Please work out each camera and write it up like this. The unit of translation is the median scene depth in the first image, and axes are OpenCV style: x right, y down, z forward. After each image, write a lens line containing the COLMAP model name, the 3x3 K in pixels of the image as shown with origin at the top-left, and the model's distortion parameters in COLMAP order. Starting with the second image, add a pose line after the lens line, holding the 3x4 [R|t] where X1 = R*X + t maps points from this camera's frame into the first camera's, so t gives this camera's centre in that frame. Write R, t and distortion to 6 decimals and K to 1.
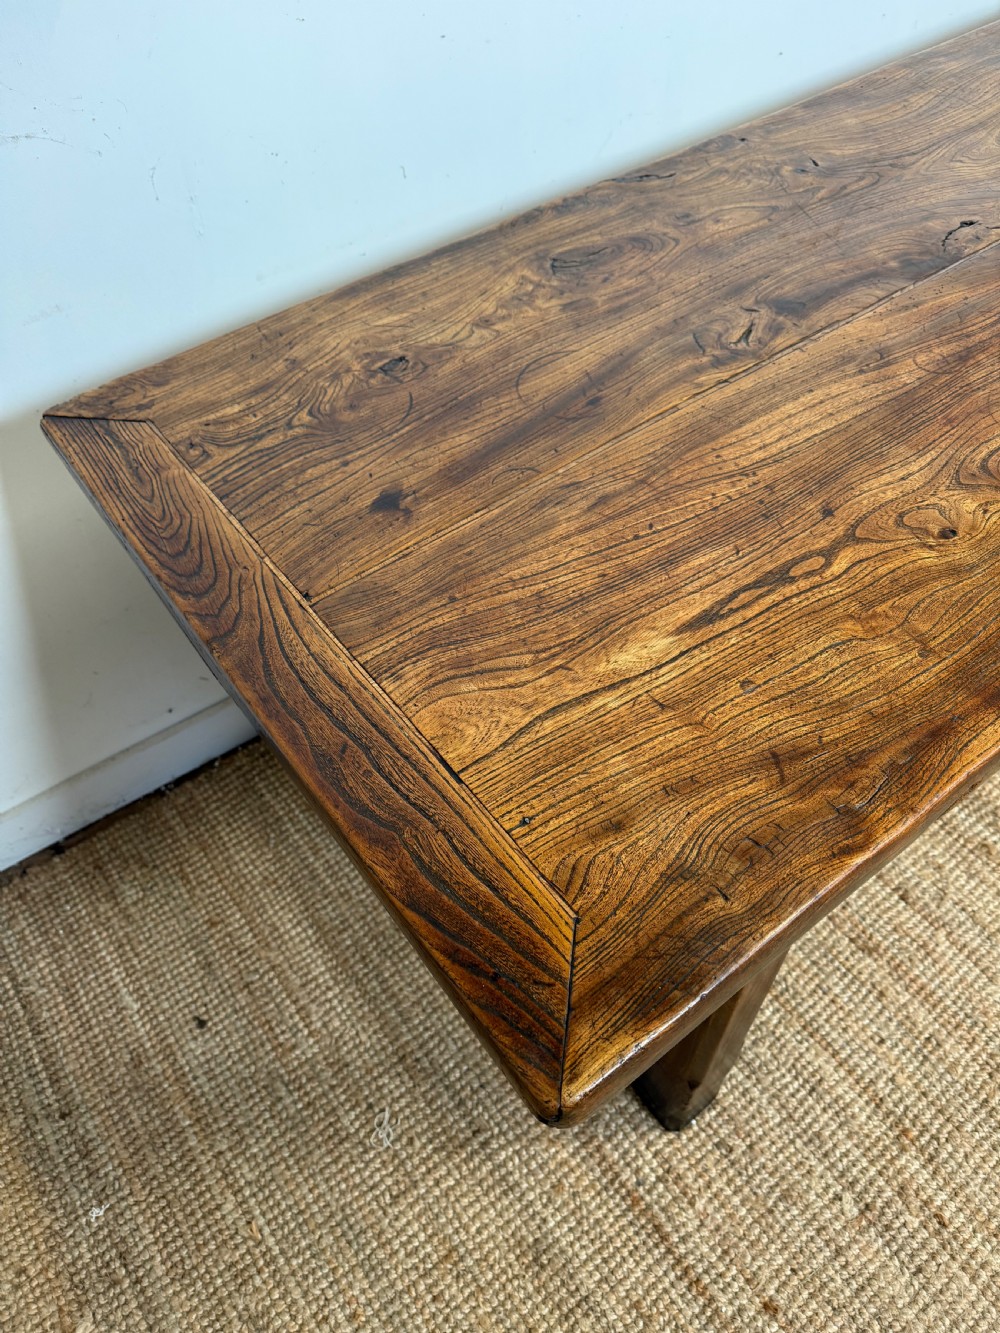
lens RADIAL K [[963.6, 0, 488.3], [0, 963.6, 674.1], [0, 0, 1]] dist [0.013506, -0.023017]
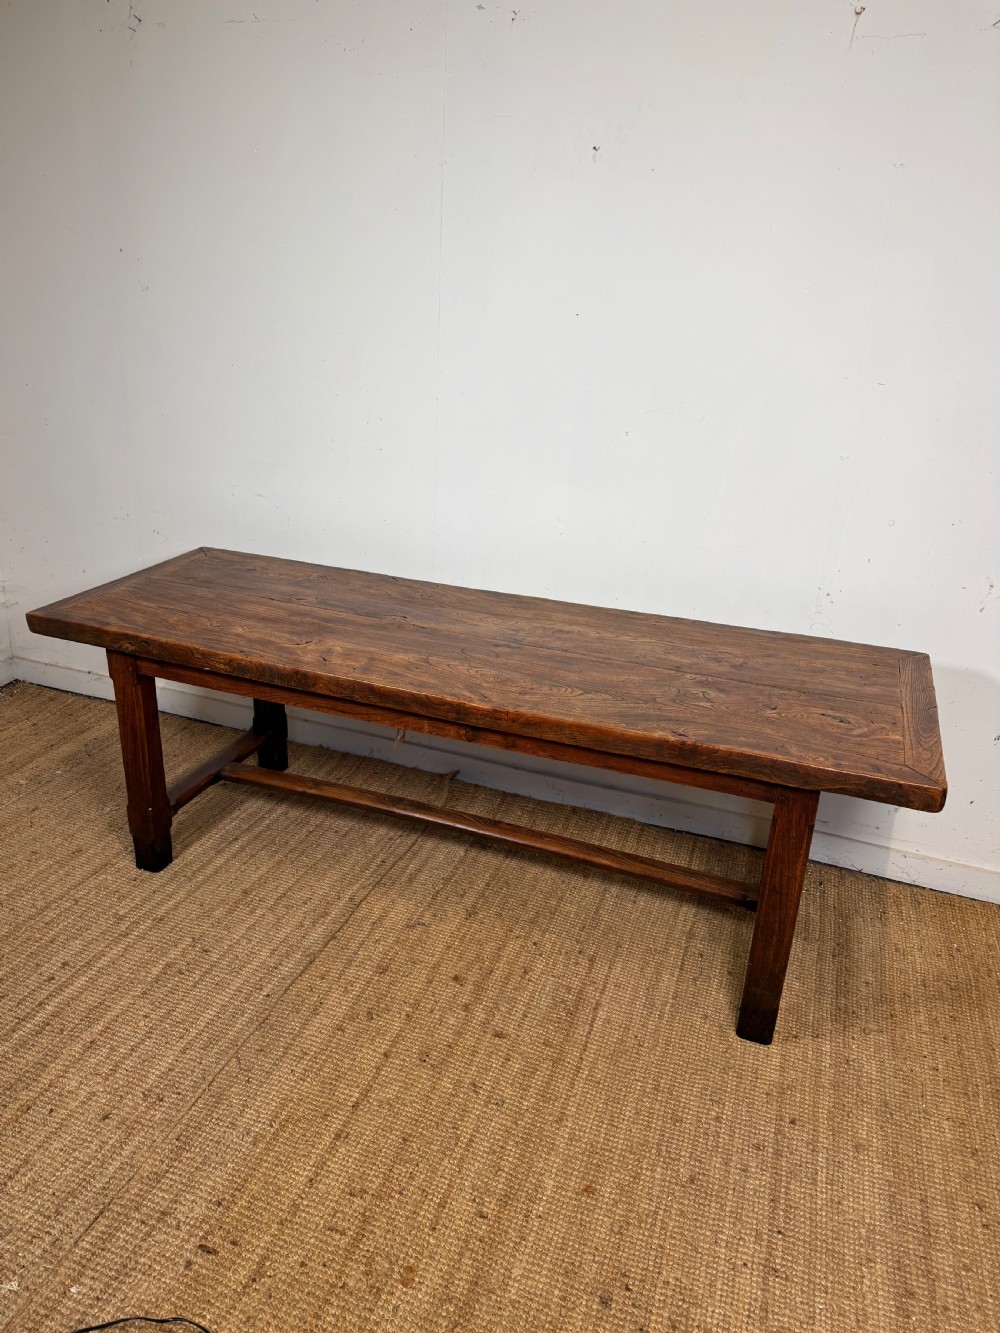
lens RADIAL K [[940.3, 0, 507.1], [0, 940.3, 674.2], [0, 0, 1]] dist [0.055467, -0.031722]
pose [[0.549232, 0.386704, -0.740813, 2.499170], [-0.692401, 0.706932, -0.144322, -0.174580], [0.467894, 0.592206, 0.656024, -0.438162]]
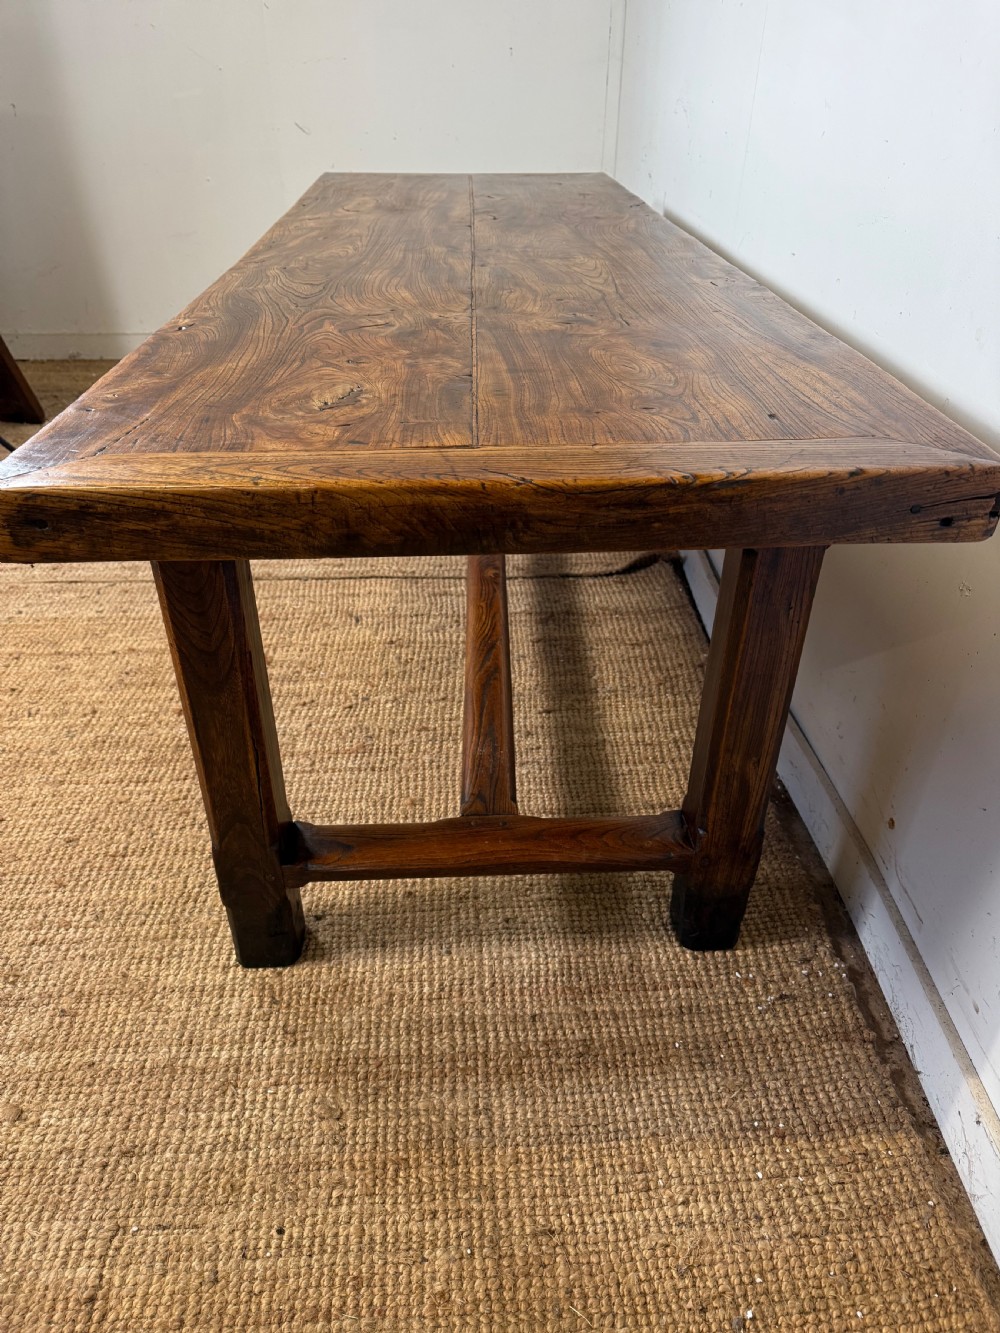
lens RADIAL K [[963.6, 0, 500.9], [0, 963.6, 676.5], [0, 0, 1]] dist [0.013506, -0.023017]
pose [[-0.573011, 0.478886, -0.665076, 2.017946], [-0.625713, 0.268462, 0.732402, -1.507542], [0.529284, 0.835821, 0.145813, 1.409281]]
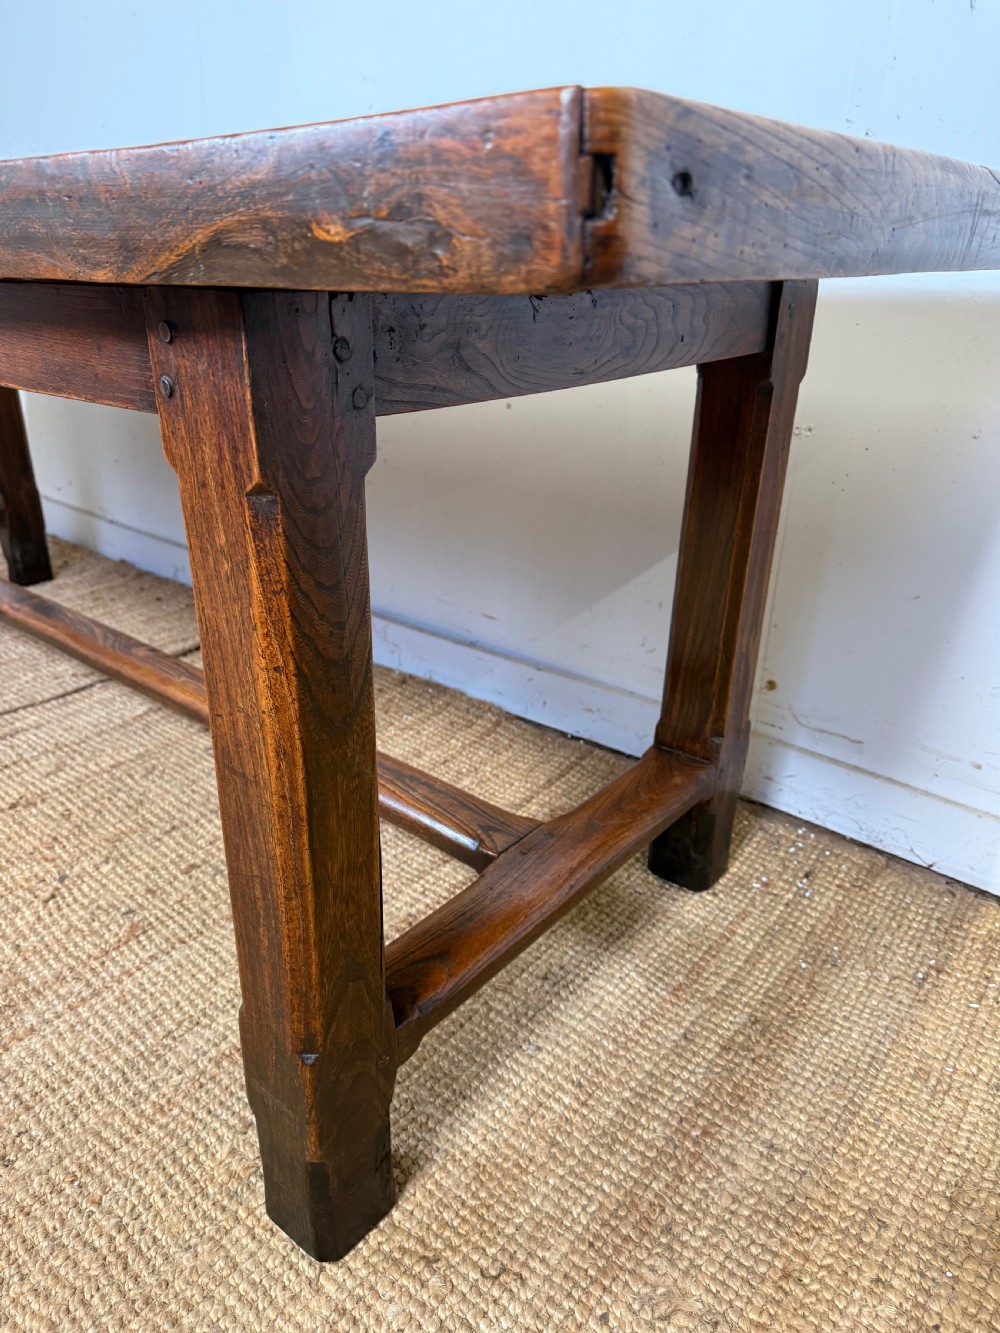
lens RADIAL K [[963.6, 0, 506.6], [0, 963.6, 660.8], [0, 0, 1]] dist [0.013506, -0.023017]
pose [[0.238774, 0.418318, -0.876355, 2.034567], [-0.772007, 0.629210, 0.090003, -0.744914], [0.589061, 0.655062, 0.473183, 1.171158]]
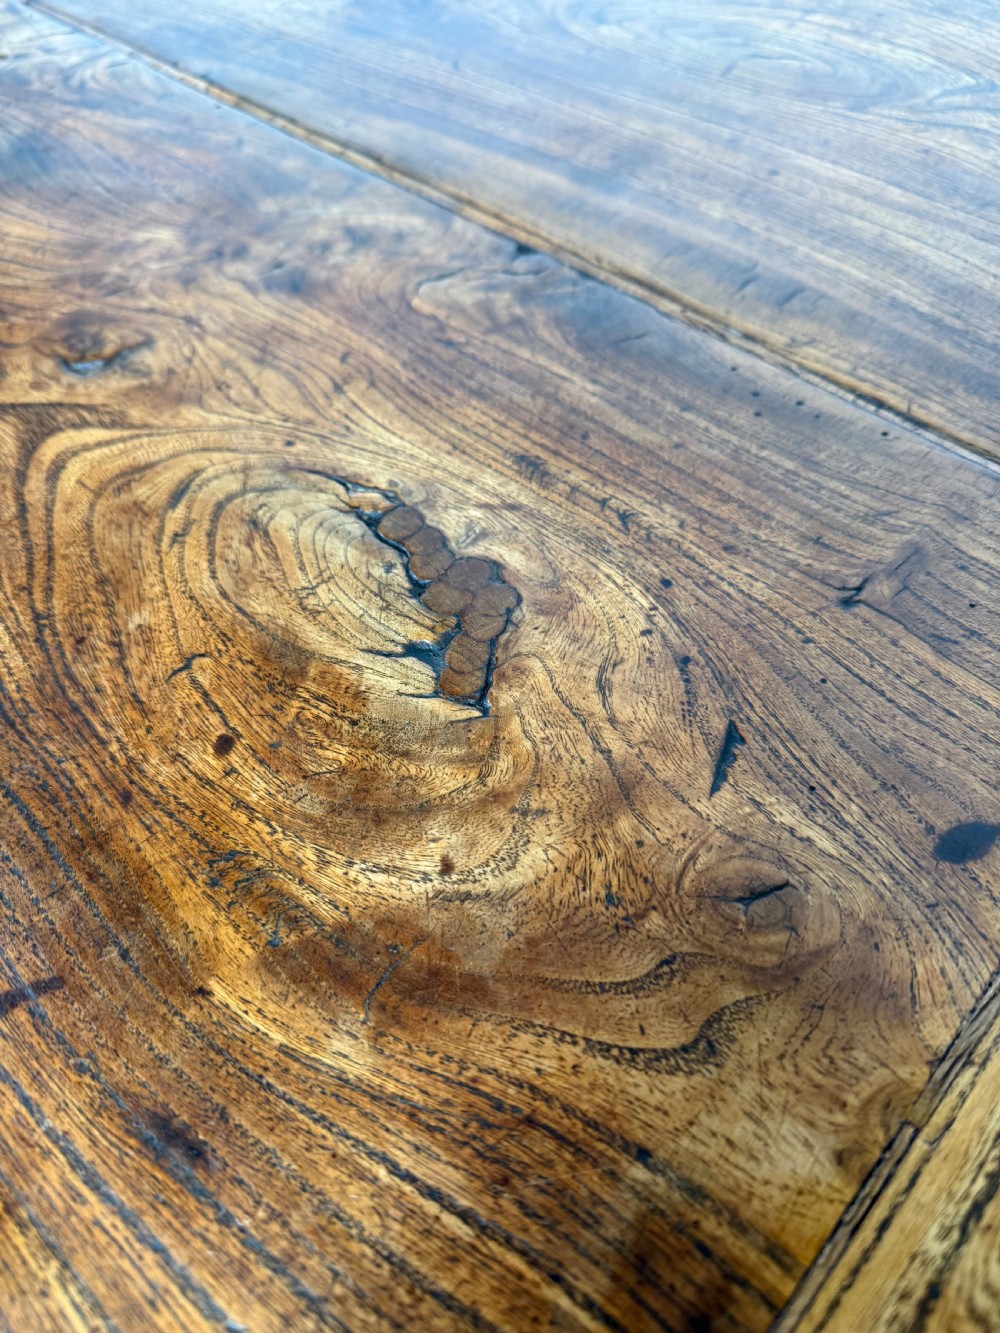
lens RADIAL K [[986.6, 0, 498.8], [0, 986.6, 676.2], [0, 0, 1]] dist [-0.032780, 0.004906]
pose [[0.182522, 0.823581, -0.537029, 1.563191], [-0.759467, 0.464985, 0.454971, -0.979402], [0.624416, 0.324813, 0.710353, 1.124711]]
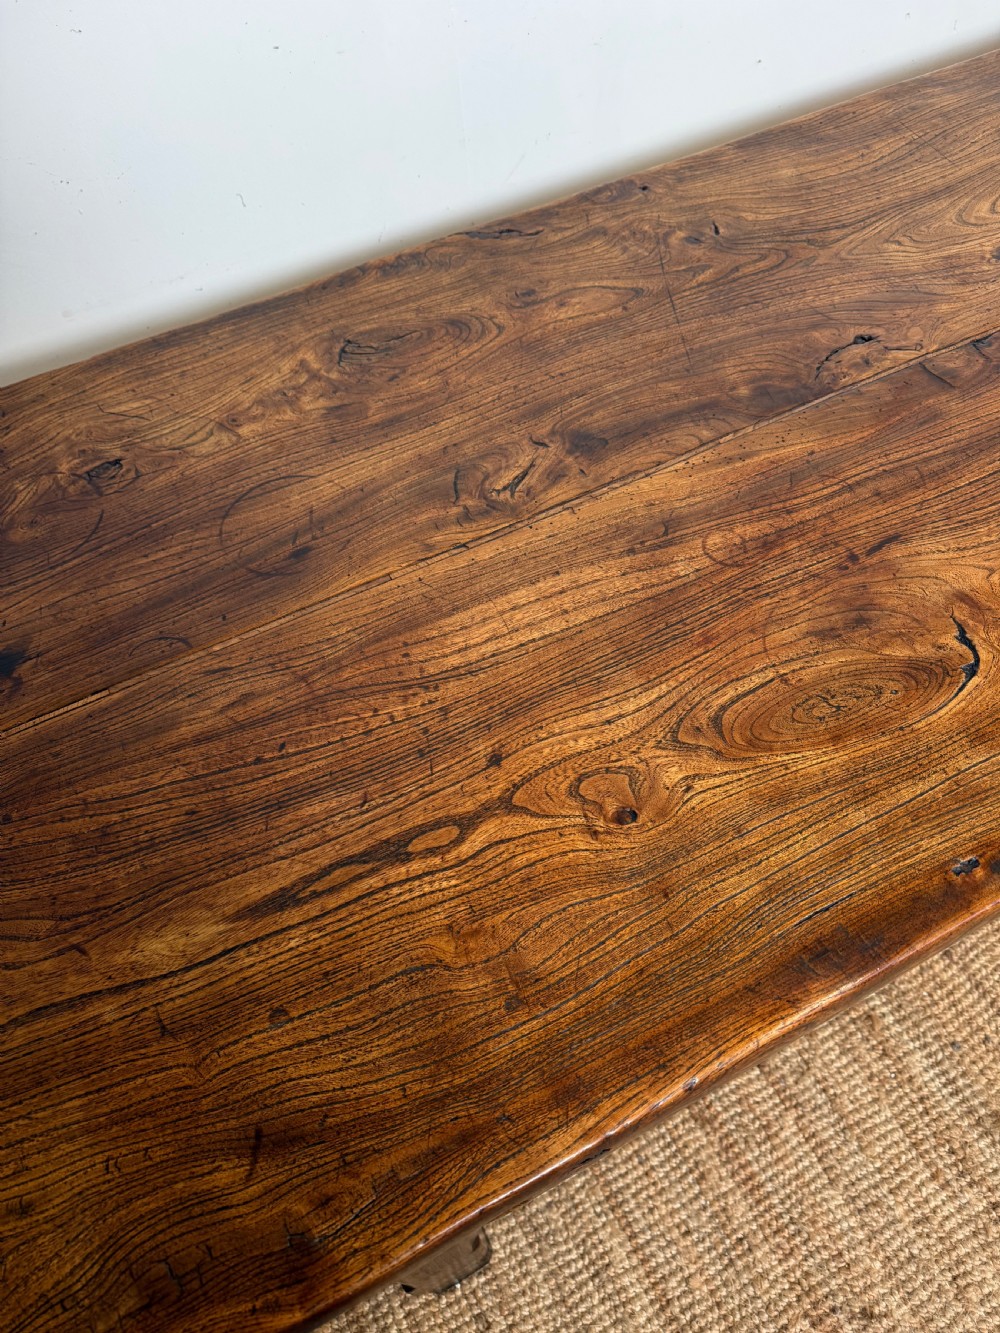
lens RADIAL K [[963.6, 0, 499.2], [0, 963.6, 660.6], [0, 0, 1]] dist [0.013506, -0.023017]
pose [[0.986824, 0.125094, -0.102611, 0.301206], [-0.117390, 0.990019, 0.077986, -0.220833], [0.111342, -0.064913, 0.991660, 0.151202]]
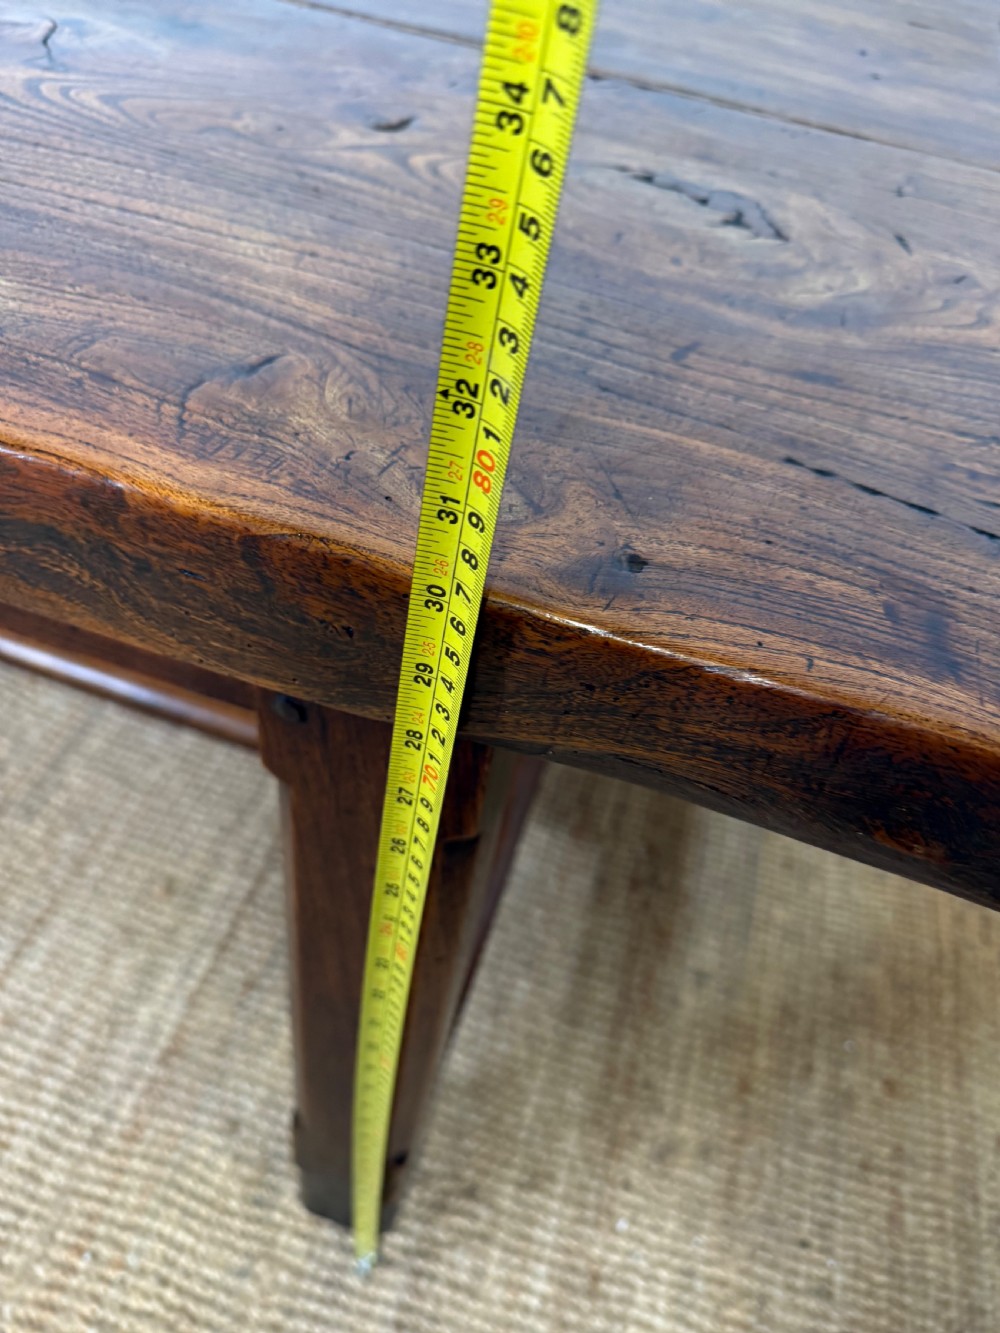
lens RADIAL K [[986.6, 0, 510.7], [0, 986.6, 667.5], [0, 0, 1]] dist [-0.032780, 0.004906]
pose [[0.583491, 0.675277, -0.451153, 1.668558], [-0.724369, 0.683923, 0.086833, -0.740800], [0.367190, 0.276135, 0.888212, 0.957534]]
